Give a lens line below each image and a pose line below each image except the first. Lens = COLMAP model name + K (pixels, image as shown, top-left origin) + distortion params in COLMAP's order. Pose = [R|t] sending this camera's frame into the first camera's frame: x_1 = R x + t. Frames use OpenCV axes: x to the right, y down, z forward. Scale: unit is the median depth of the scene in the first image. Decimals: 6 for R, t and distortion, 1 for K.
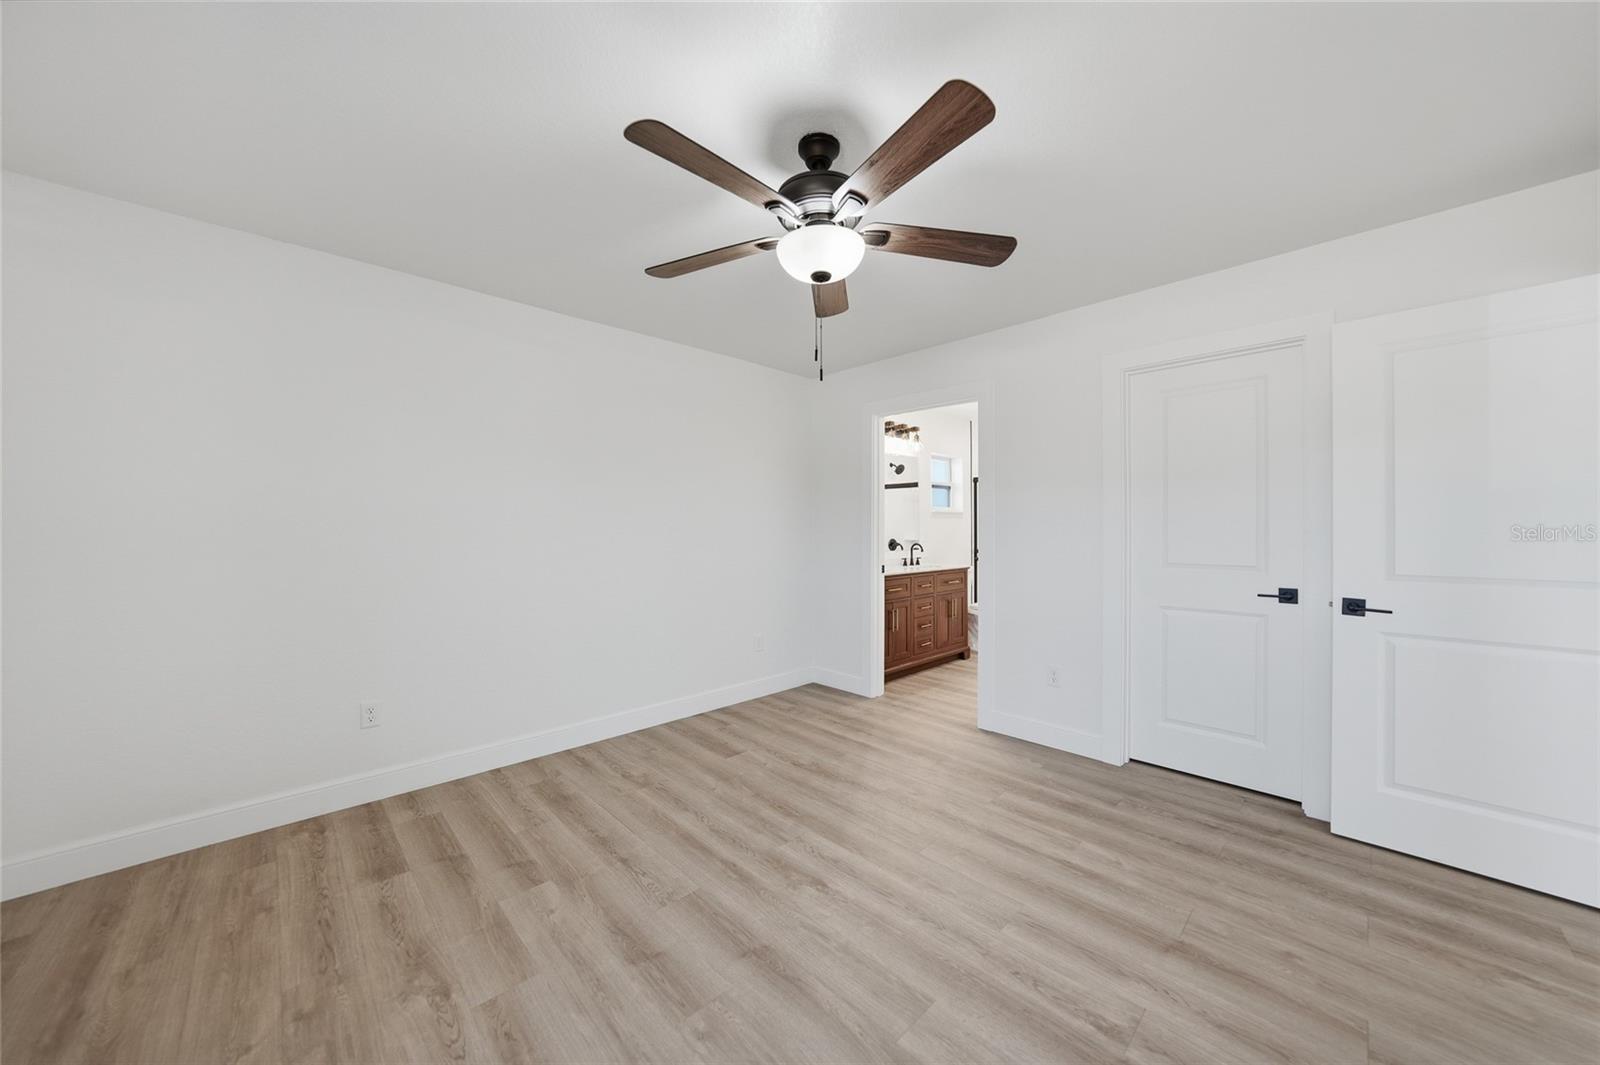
lens RADIAL K [[560.8, 0, 801.9], [0, 560.8, 526.0], [0, 0, 1]] dist [-0.029685, 0.006423]
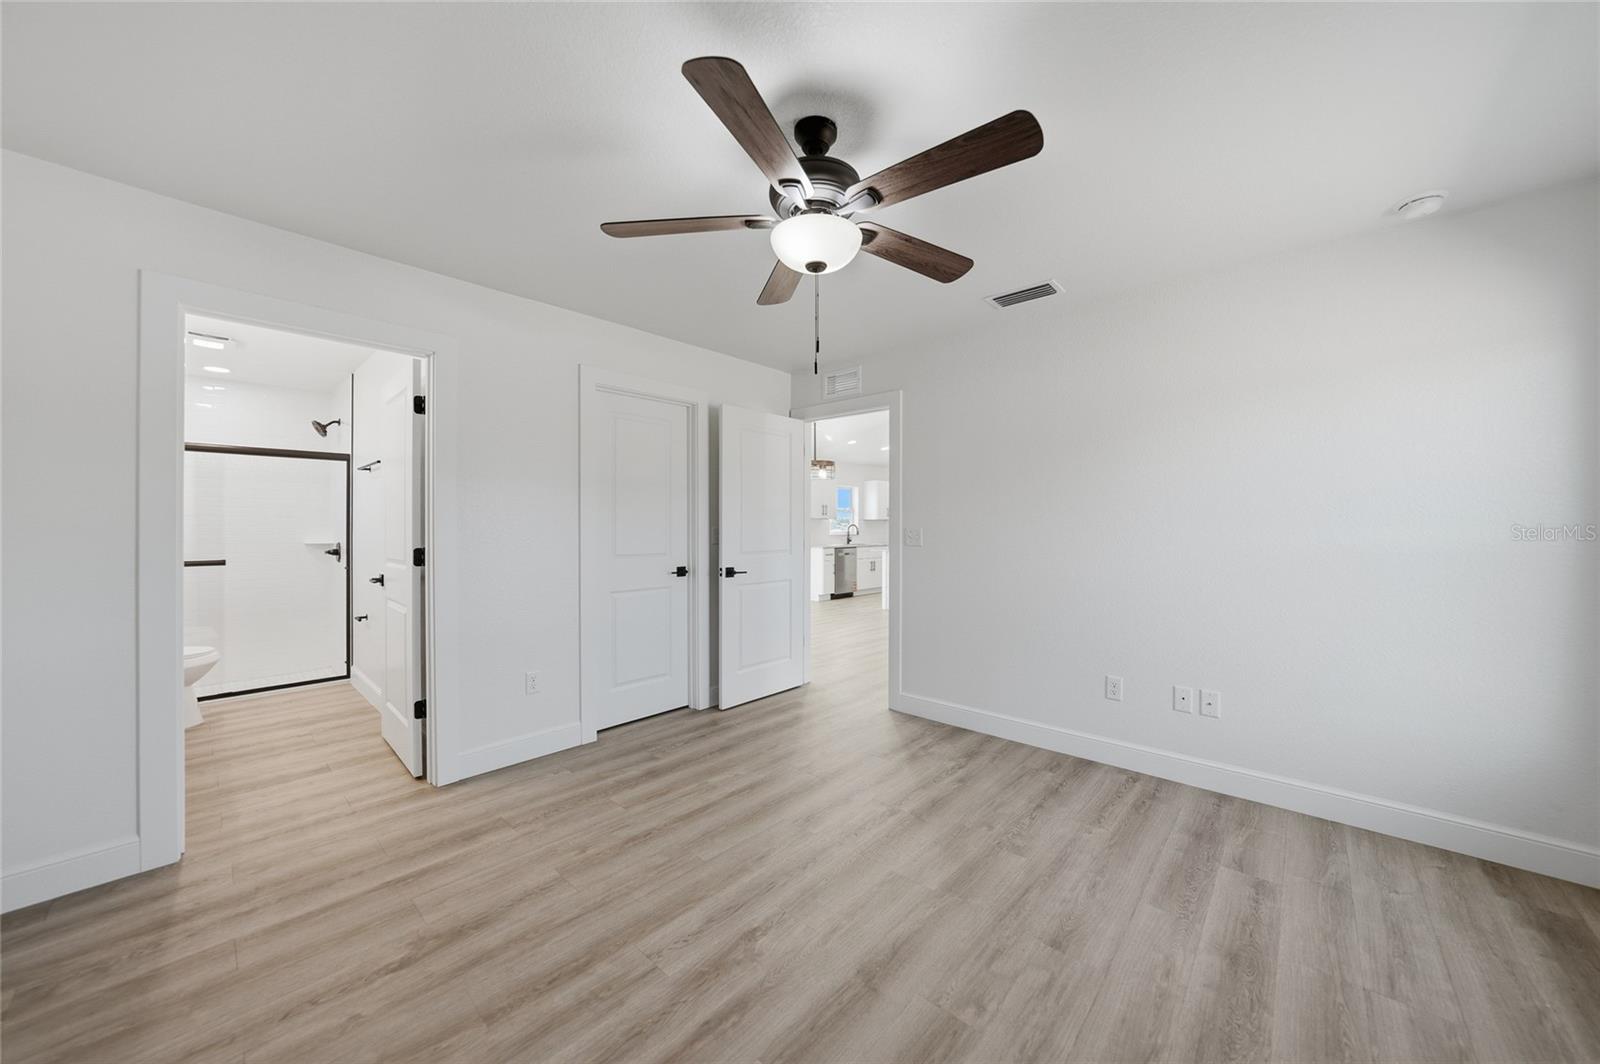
lens RADIAL K [[560.8, 0, 801.9], [0, 560.8, 525.5], [0, 0, 1]] dist [-0.029685, 0.006423]
pose [[-0.054242, 0.000358, 0.998528, -0.659777], [-0.002161, 0.999998, -0.000476, 0.001834], [-0.998525, -0.002184, -0.054242, 0.760257]]
